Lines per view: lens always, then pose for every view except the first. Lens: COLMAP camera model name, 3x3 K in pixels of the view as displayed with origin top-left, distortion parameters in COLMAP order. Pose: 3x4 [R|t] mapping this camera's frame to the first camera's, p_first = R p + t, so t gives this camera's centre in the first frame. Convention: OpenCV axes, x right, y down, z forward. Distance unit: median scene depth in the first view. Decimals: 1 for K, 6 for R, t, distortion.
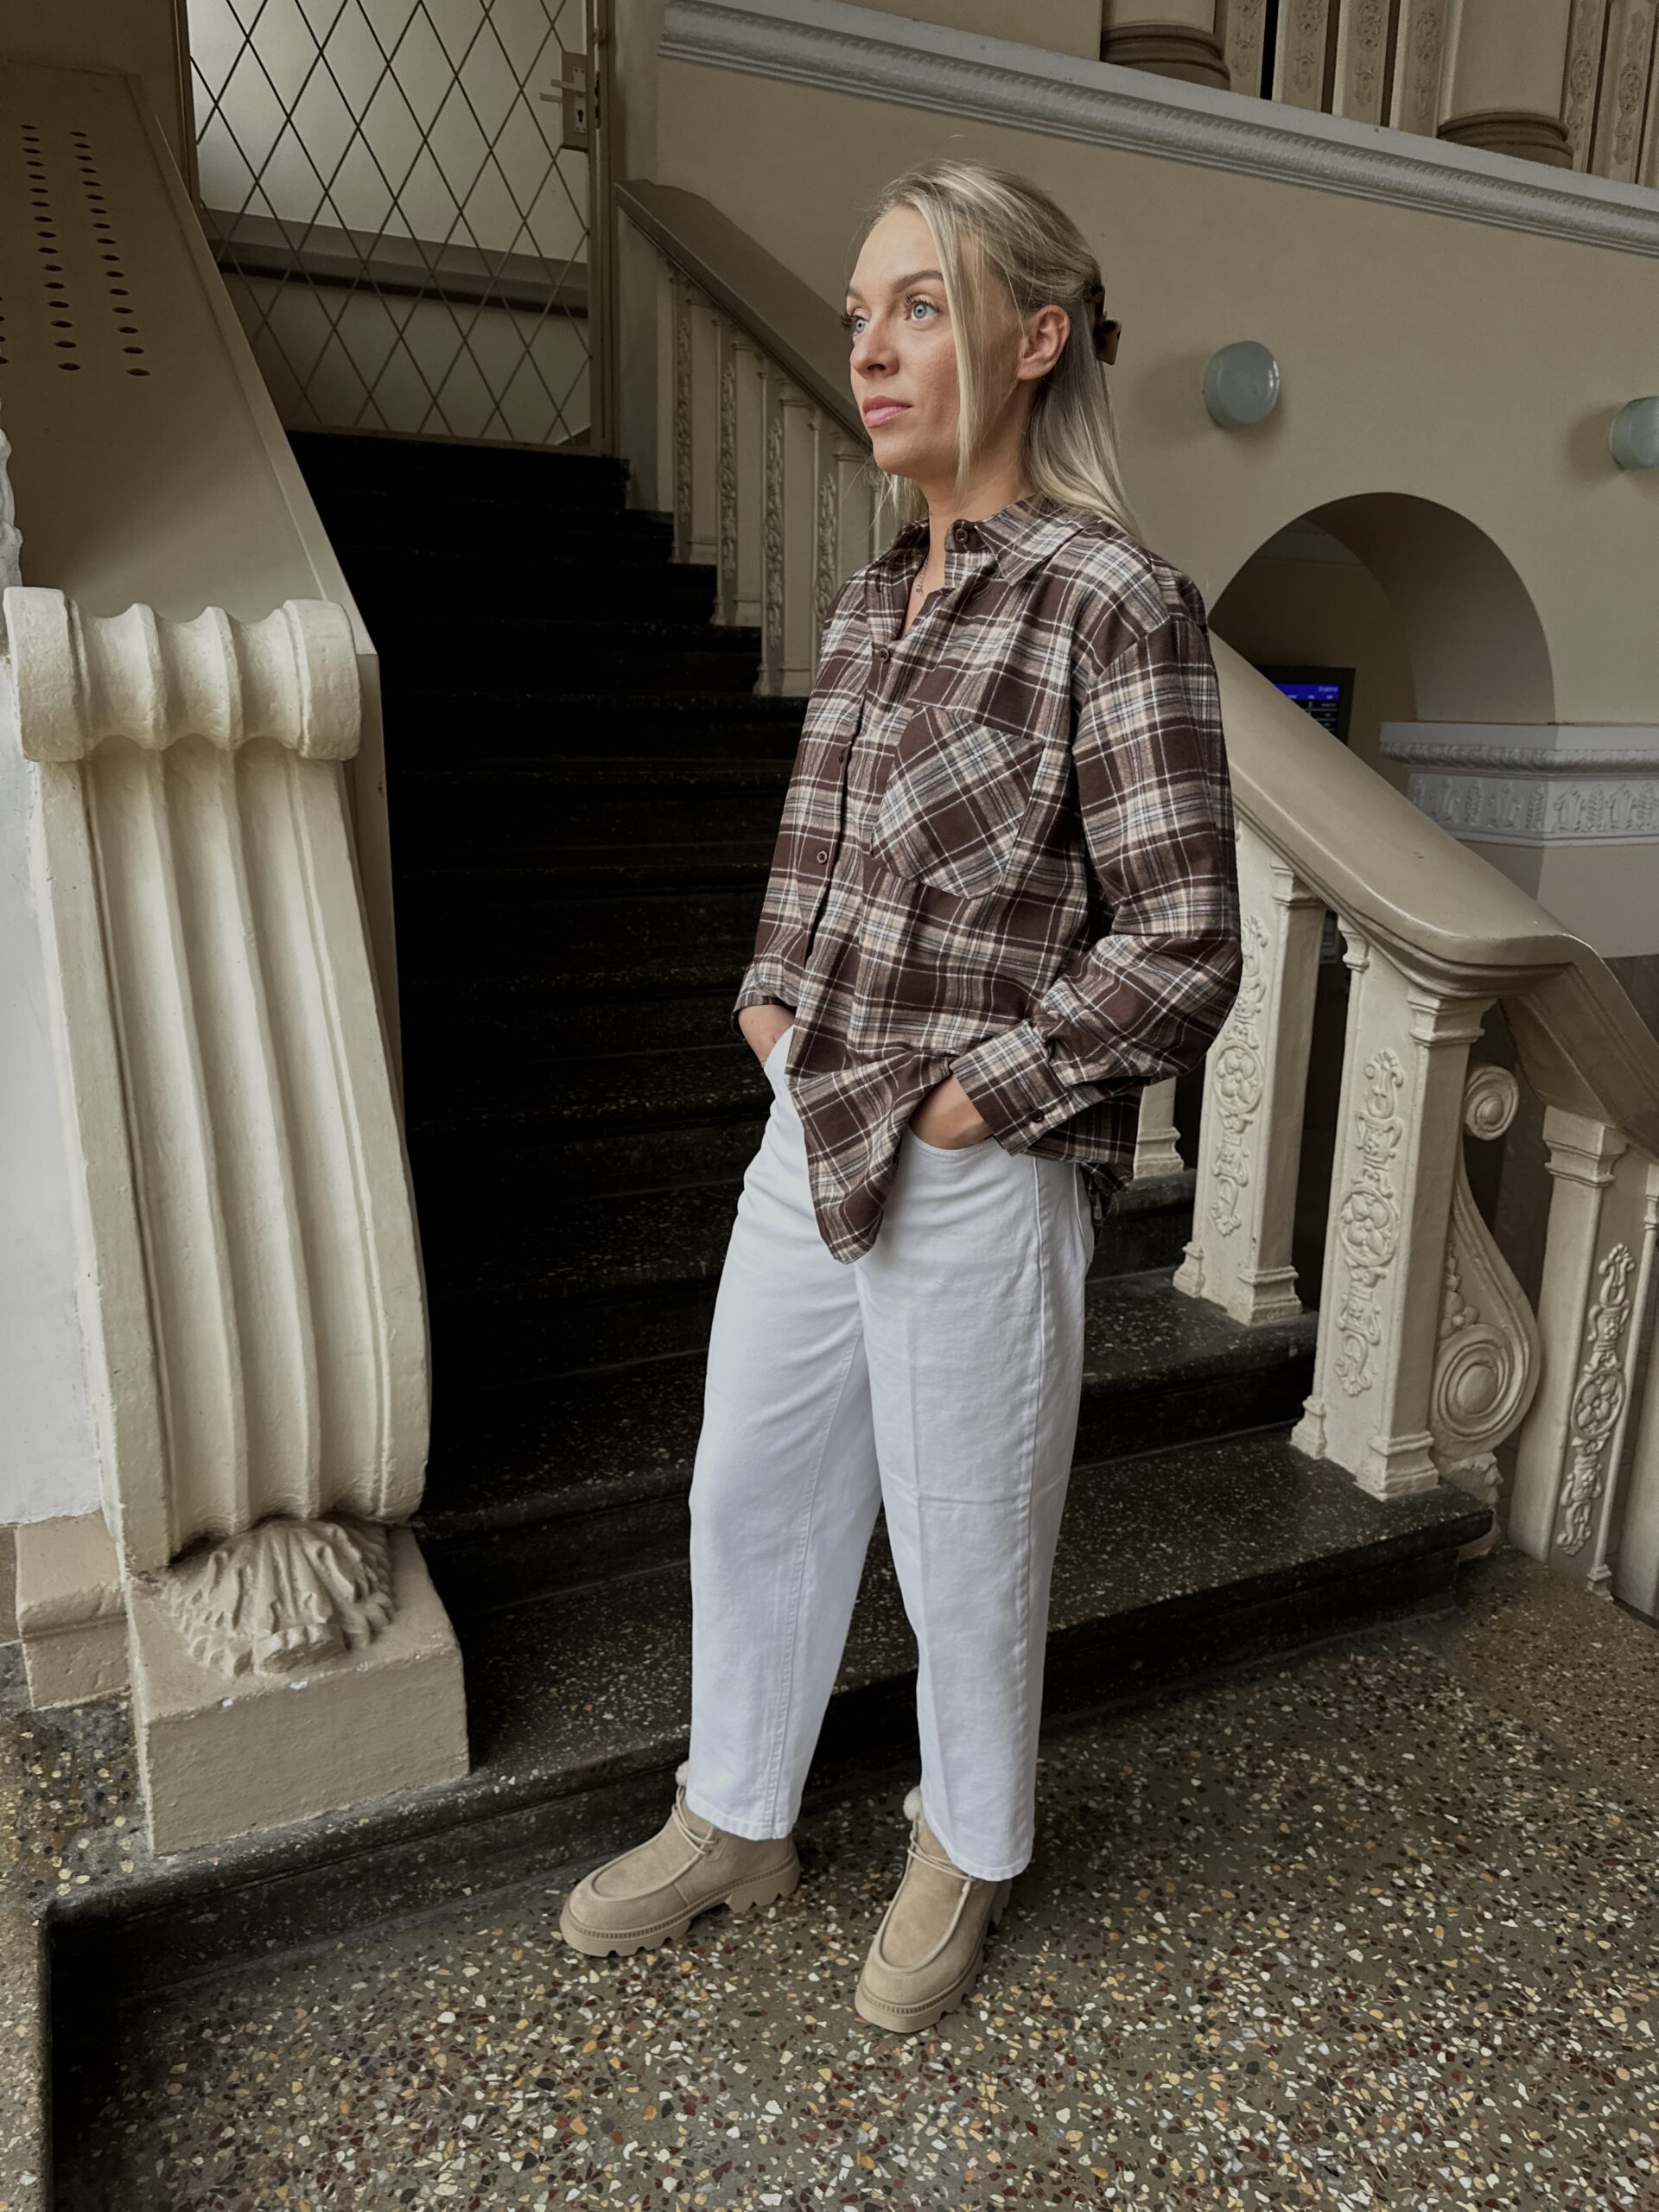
lens RADIAL K [[1584.7, 0, 844.0], [0, 1584.7, 1093.1], [0, 0, 1]] dist [0.022590, -0.031322]
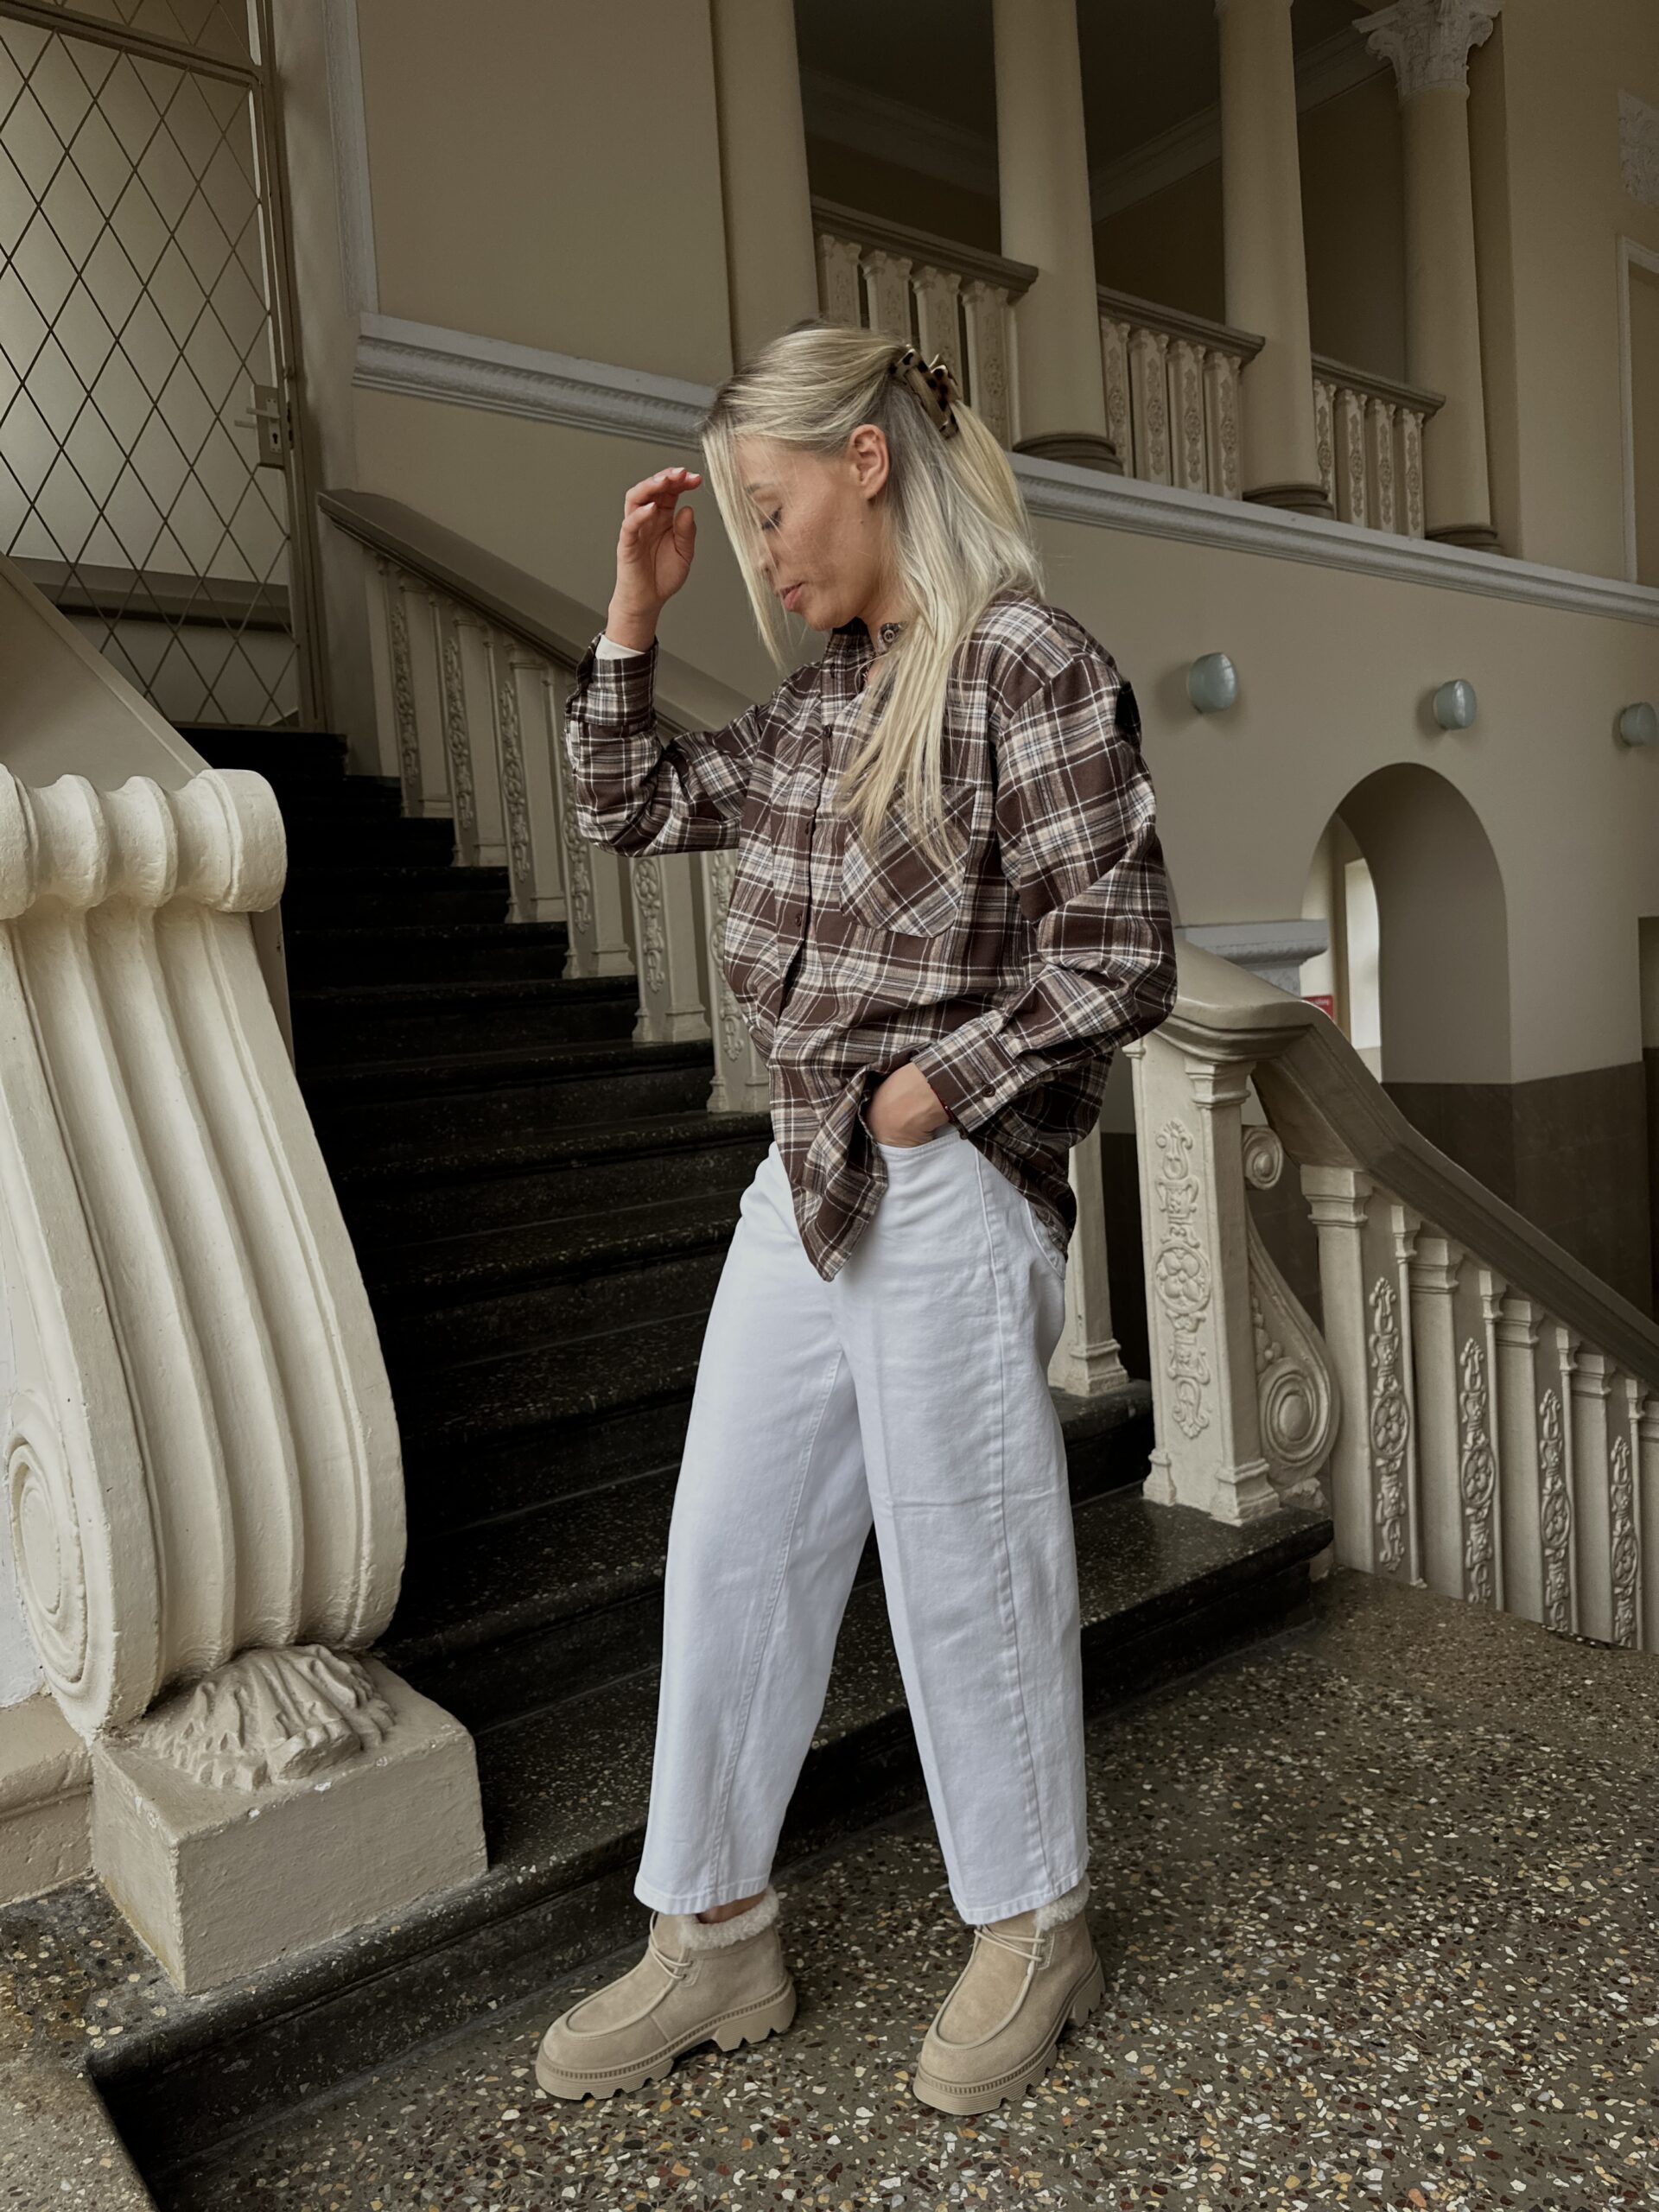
lens RADIAL K [[1584.7, 0, 824.2], [0, 1584.7, 1091.6], [0, 0, 1]] dist [0.022590, -0.031322]
pose [[0.973197, -0.097457, 0.208302, -0.186079], [0.133937, 0.976492, -0.168892, 0.145840], [-0.186946, 0.192265, 0.963372, -0.083929]]
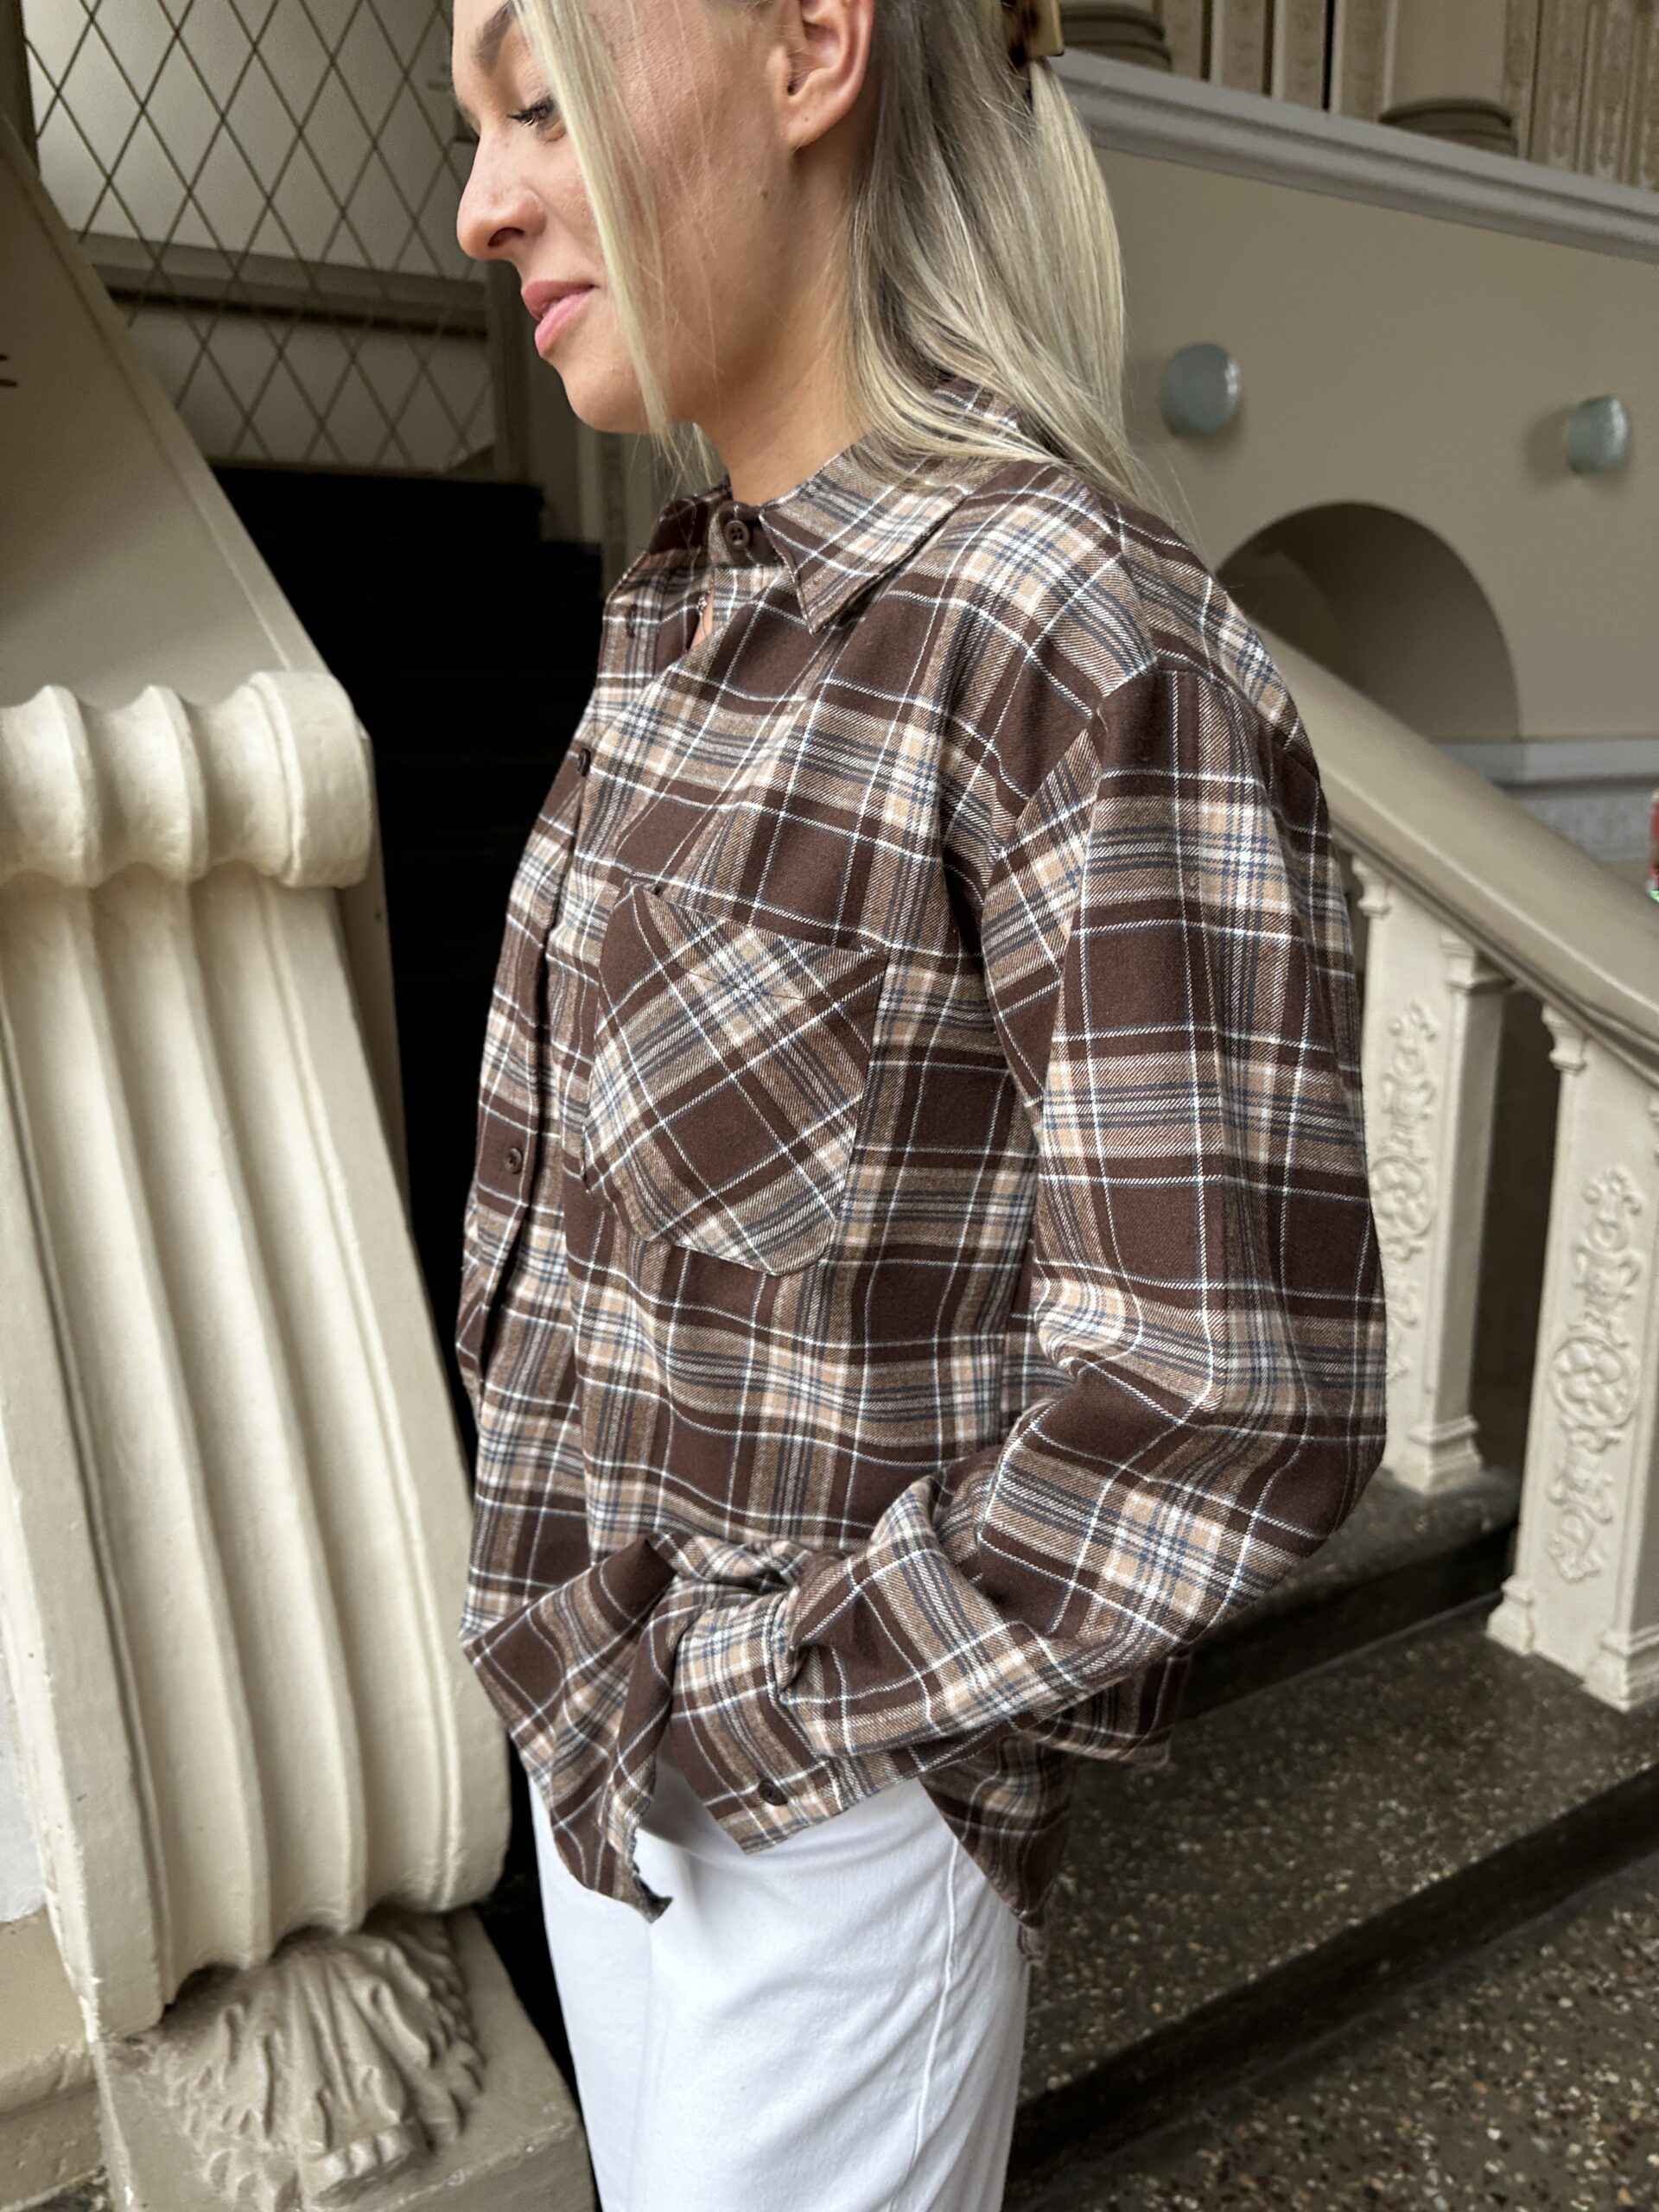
lens RADIAL K [[1584.7, 0, 814.4], [0, 1584.7, 1114.5], [0, 0, 1]] dist [0.022590, -0.031322]
pose [[0.996907, -0.050373, 0.060317, -0.151612], [0.050677, 0.998709, -0.003521, -0.093500], [-0.060062, 0.006567, 0.998173, 0.263587]]
